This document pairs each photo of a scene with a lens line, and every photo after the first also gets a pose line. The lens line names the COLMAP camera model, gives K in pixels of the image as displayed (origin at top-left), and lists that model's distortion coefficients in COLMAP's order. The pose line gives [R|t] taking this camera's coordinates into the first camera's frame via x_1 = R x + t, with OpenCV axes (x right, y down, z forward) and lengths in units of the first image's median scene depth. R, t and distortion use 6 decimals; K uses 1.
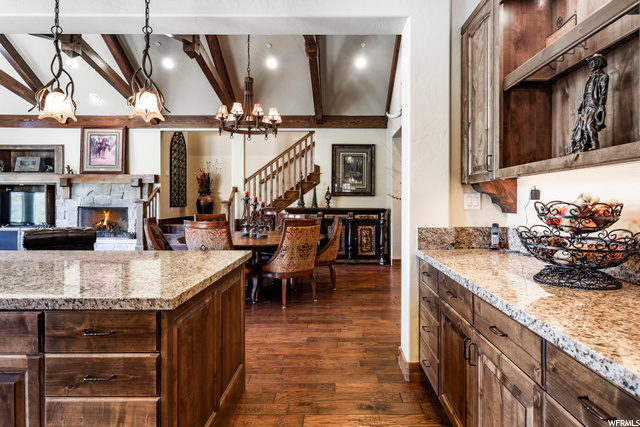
lens RADIAL K [[381.4, 0, 321.5], [0, 381.4, 204.4], [0, 0, 1]] dist [0.000962, -0.000065]
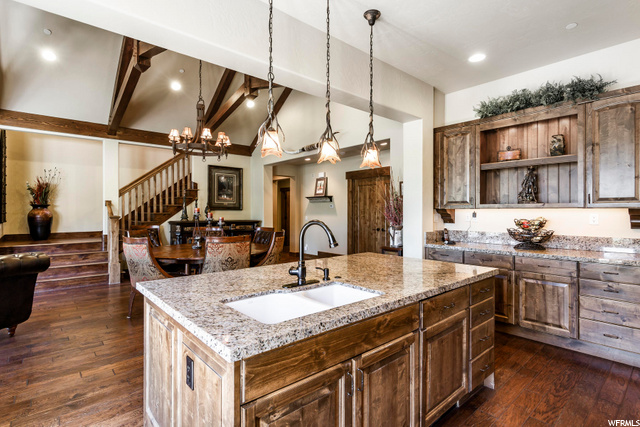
lens RADIAL K [[319.8, 0, 320.0], [0, 319.8, 213.5], [0, 0, 1]] dist [0.001670, 0.000027]
pose [[0.735367, -0.007105, 0.677632, -0.380065], [0.006514, 0.999973, 0.003415, -0.012910], [-0.677638, 0.001903, 0.735393, 0.061822]]
